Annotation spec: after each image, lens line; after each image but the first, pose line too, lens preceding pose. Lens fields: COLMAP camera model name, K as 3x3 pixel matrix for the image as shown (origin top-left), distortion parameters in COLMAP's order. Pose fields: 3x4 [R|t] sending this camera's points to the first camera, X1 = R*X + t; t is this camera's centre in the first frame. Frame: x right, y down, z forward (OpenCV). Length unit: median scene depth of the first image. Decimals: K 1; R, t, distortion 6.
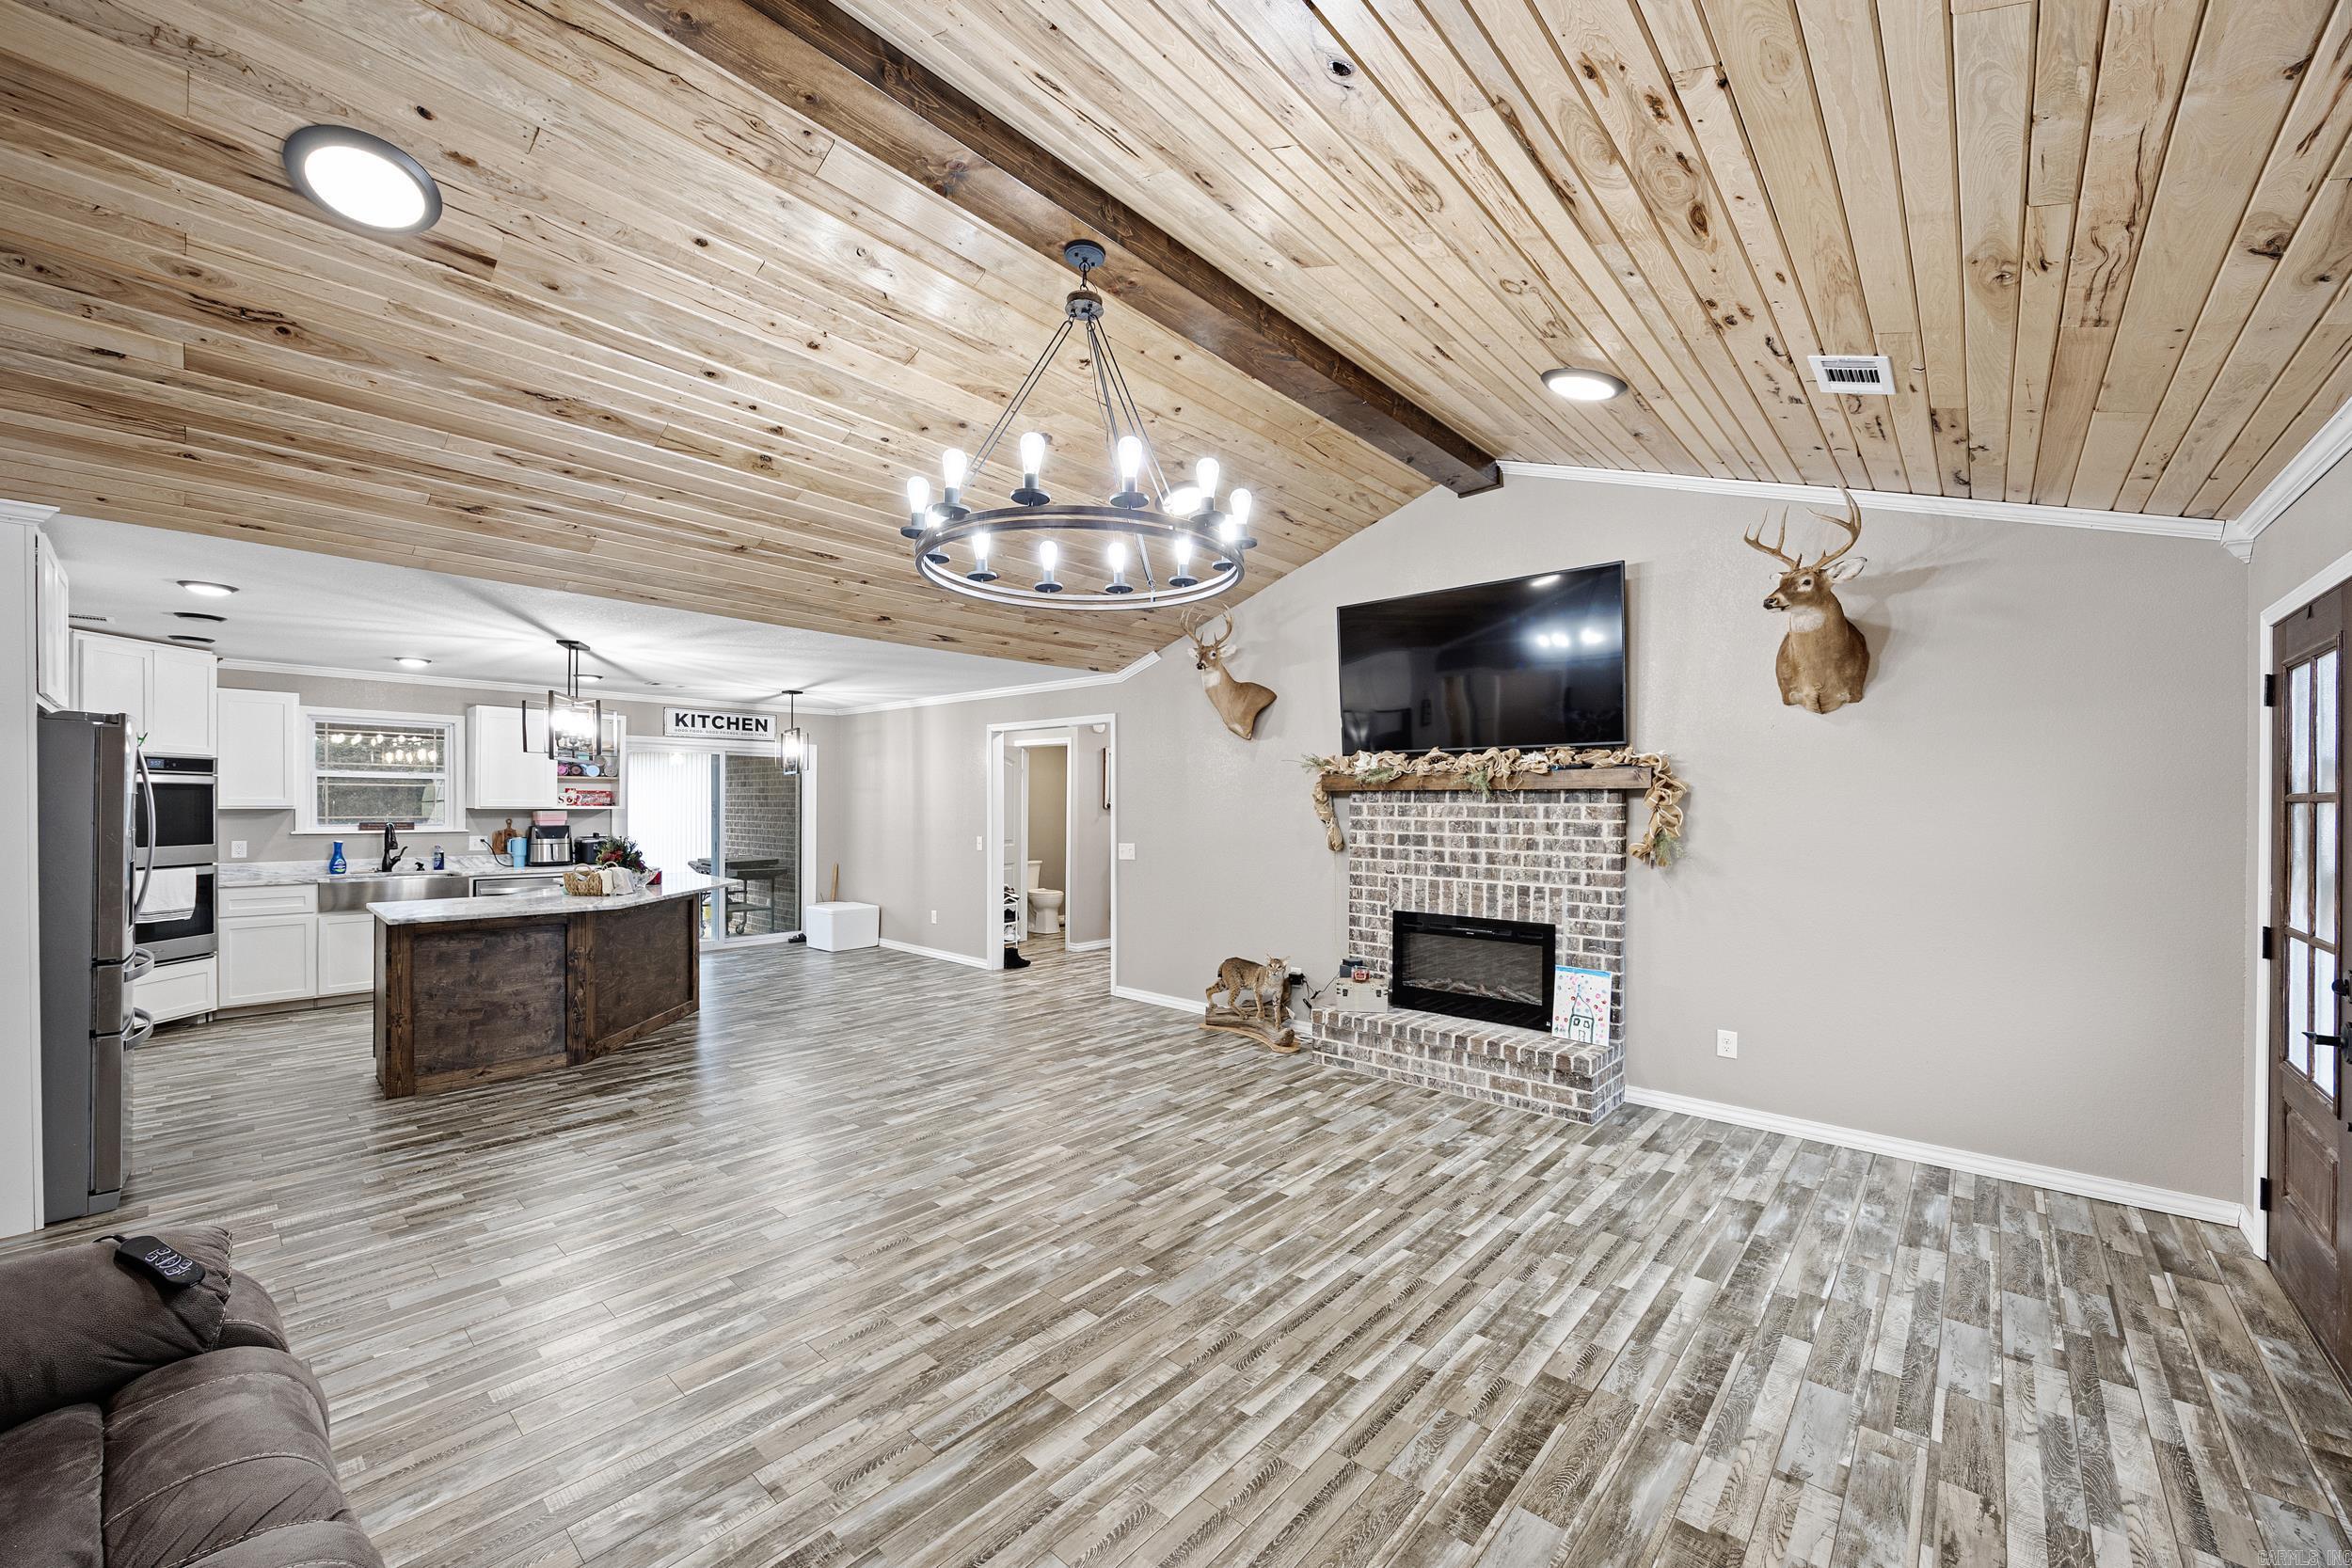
lens RADIAL K [[905.0, 0, 1170.4], [0, 905.0, 811.9], [0, 0, 1]] dist [-0.002284, 0.000229]
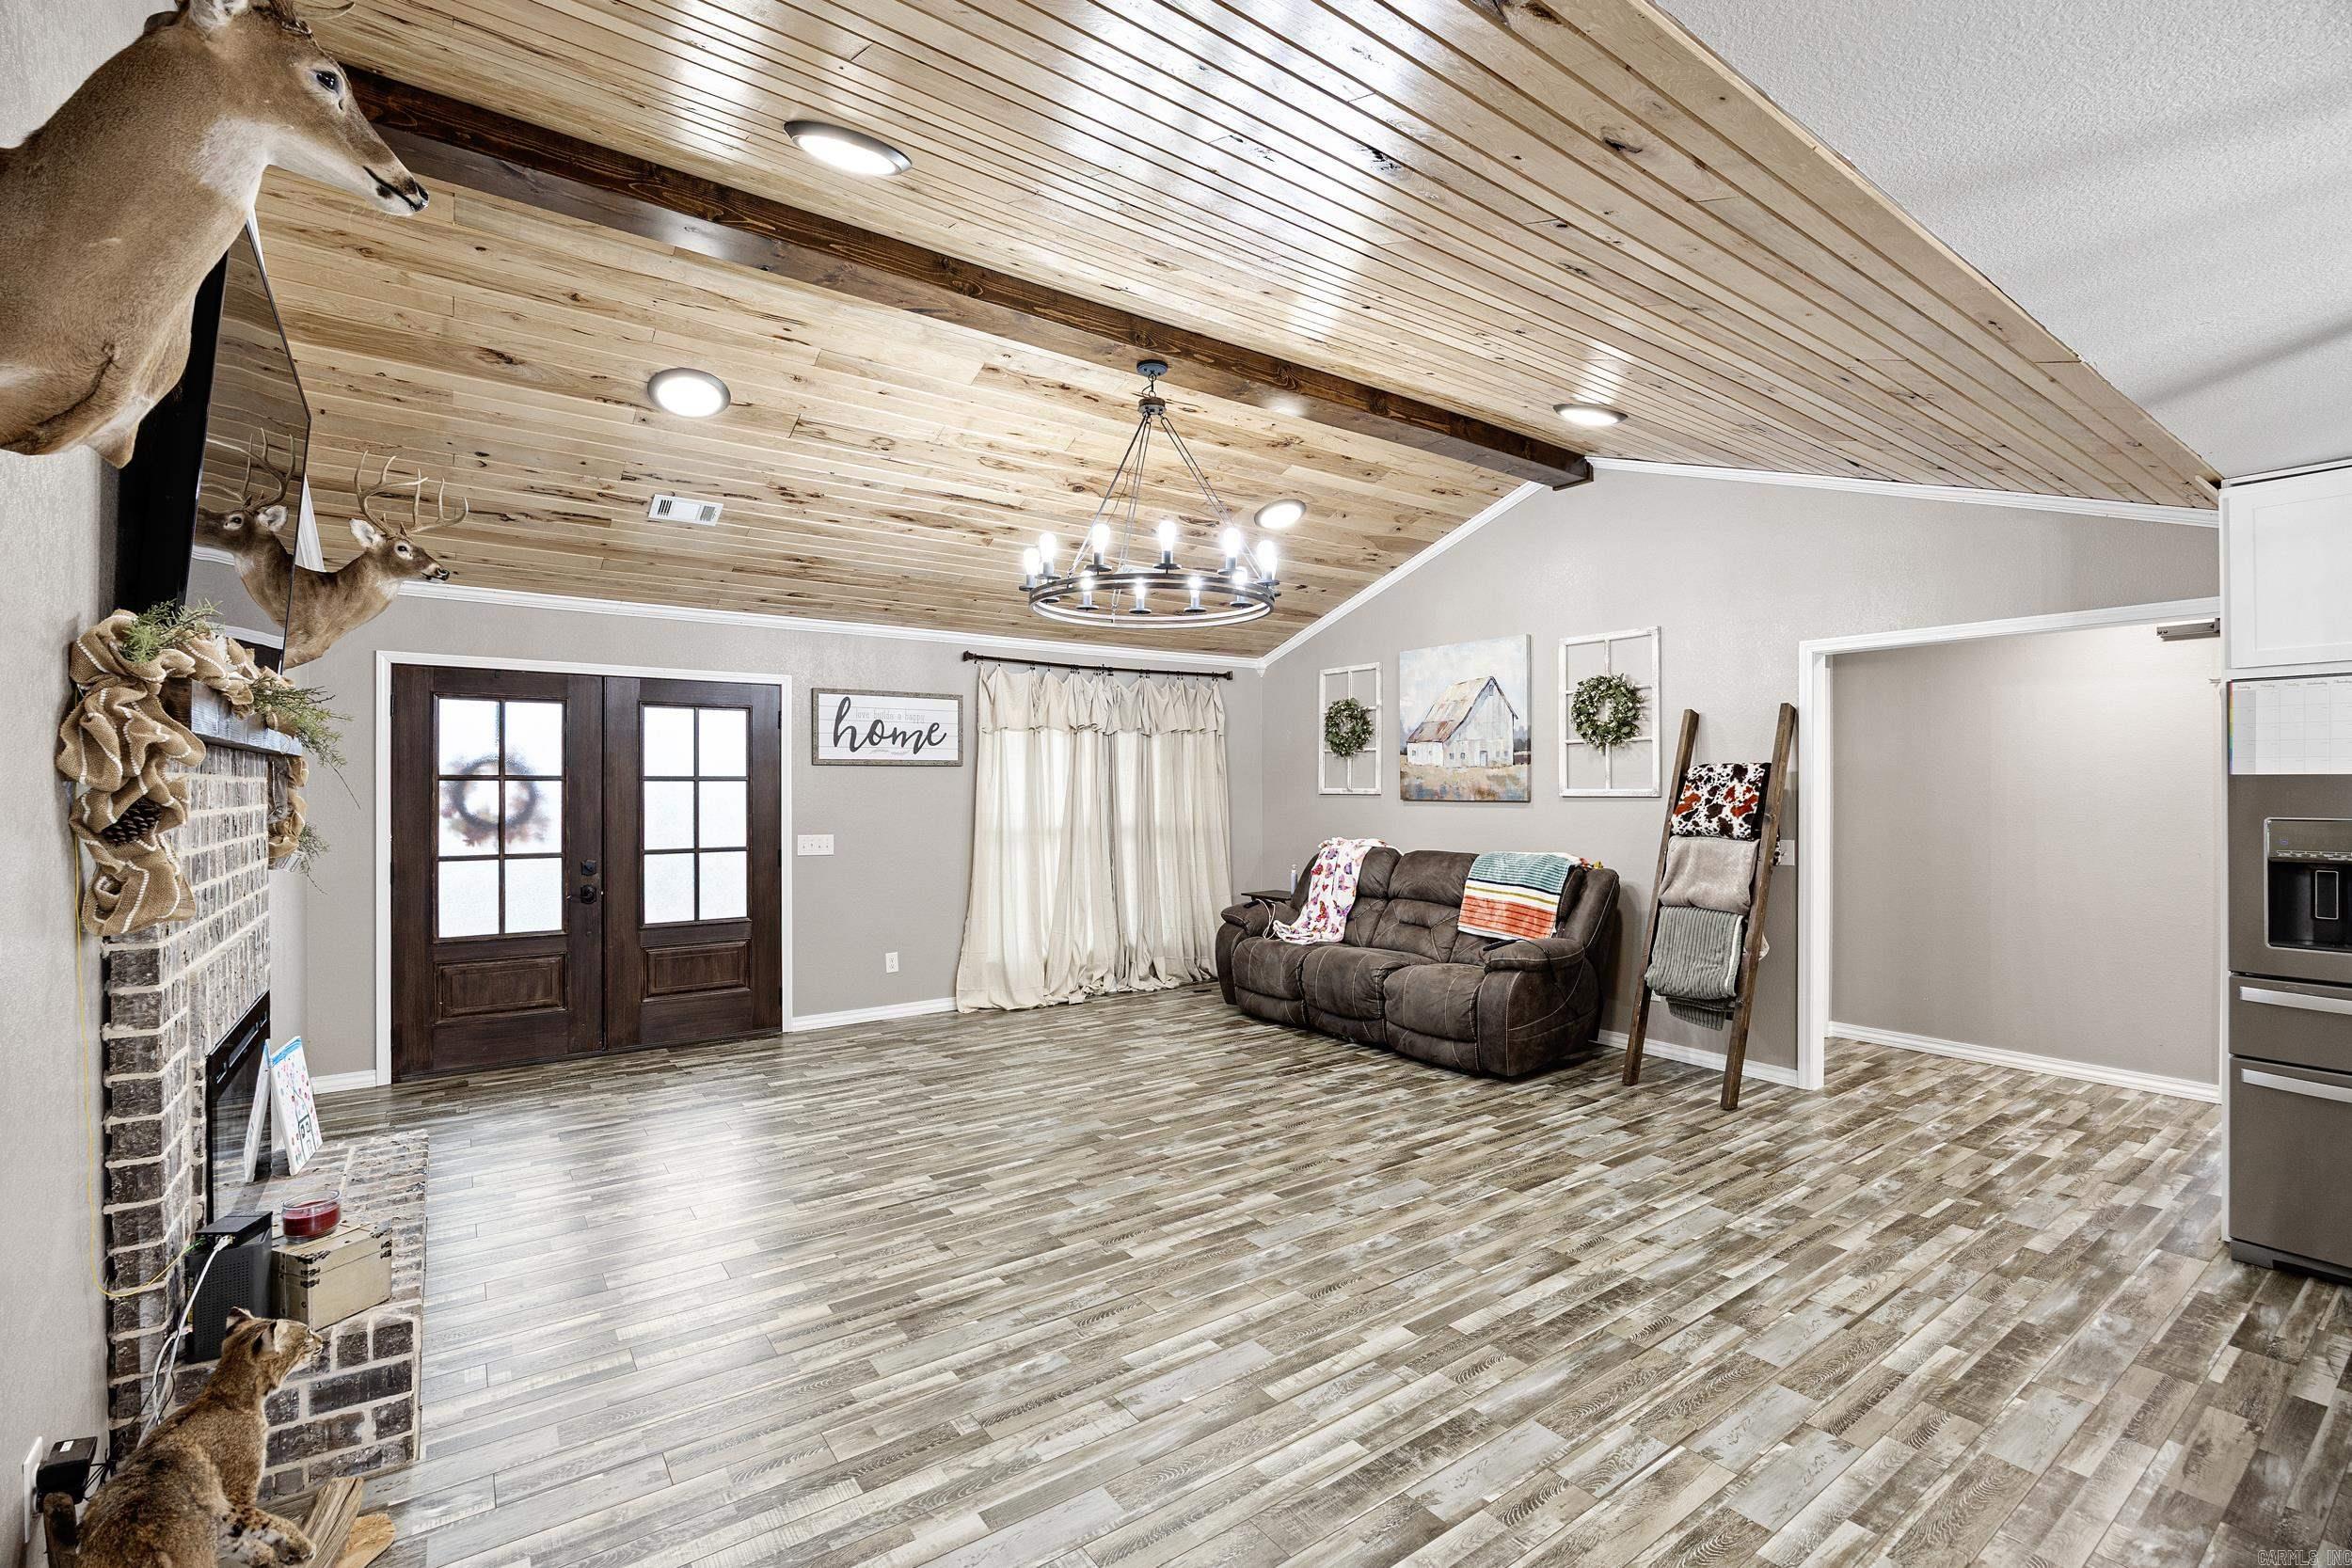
lens RADIAL K [[1024.7, 0, 1171.8], [0, 1024.7, 781.7], [0, 0, 1]] dist [-0.014713, 0.000988]
pose [[-0.976802, -0.003219, 0.214120, -0.252277], [-0.002405, 0.999989, 0.004062, -0.009987], [-0.214131, 0.003453, -0.976799, 1.389219]]
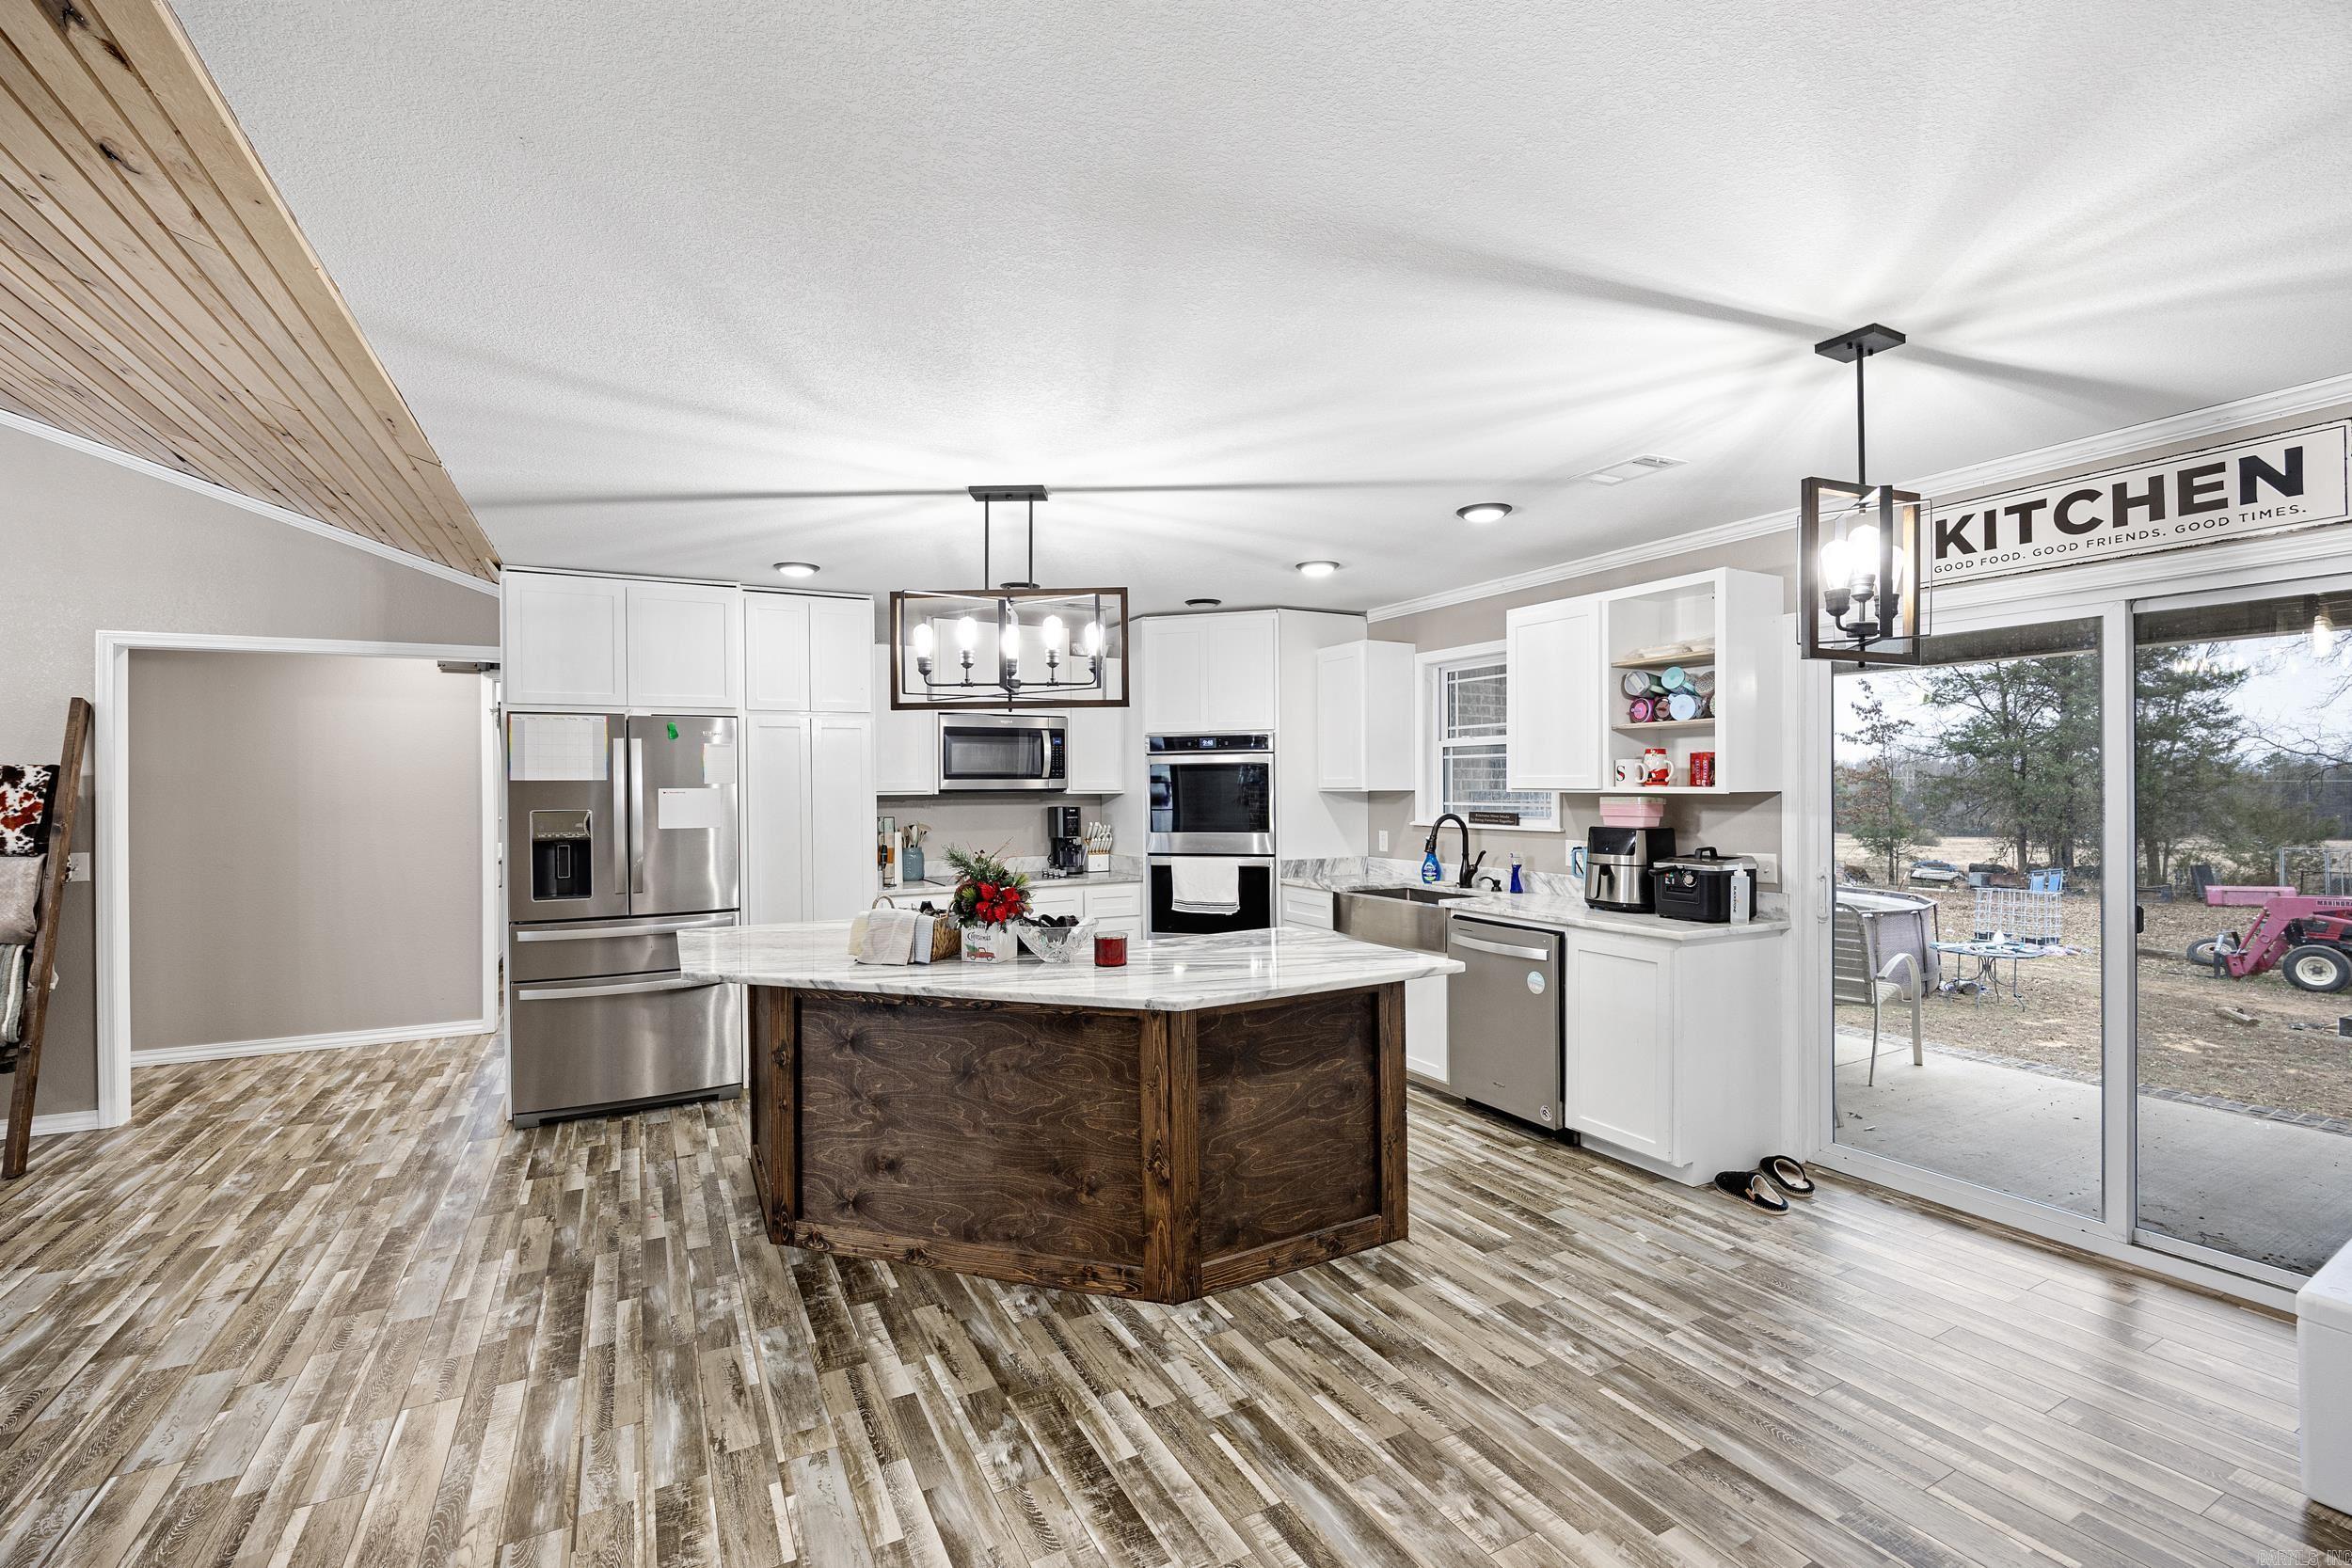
lens RADIAL K [[1027.4, 0, 1183.0], [0, 1027.4, 788.1], [0, 0, 1]] dist [-0.019116, 0.000147]
pose [[-0.336965, 0.001902, -0.941515, -0.132390], [-0.001832, 0.999995, 0.002676, -0.010432], [0.941515, 0.002626, -0.336960, 1.474771]]
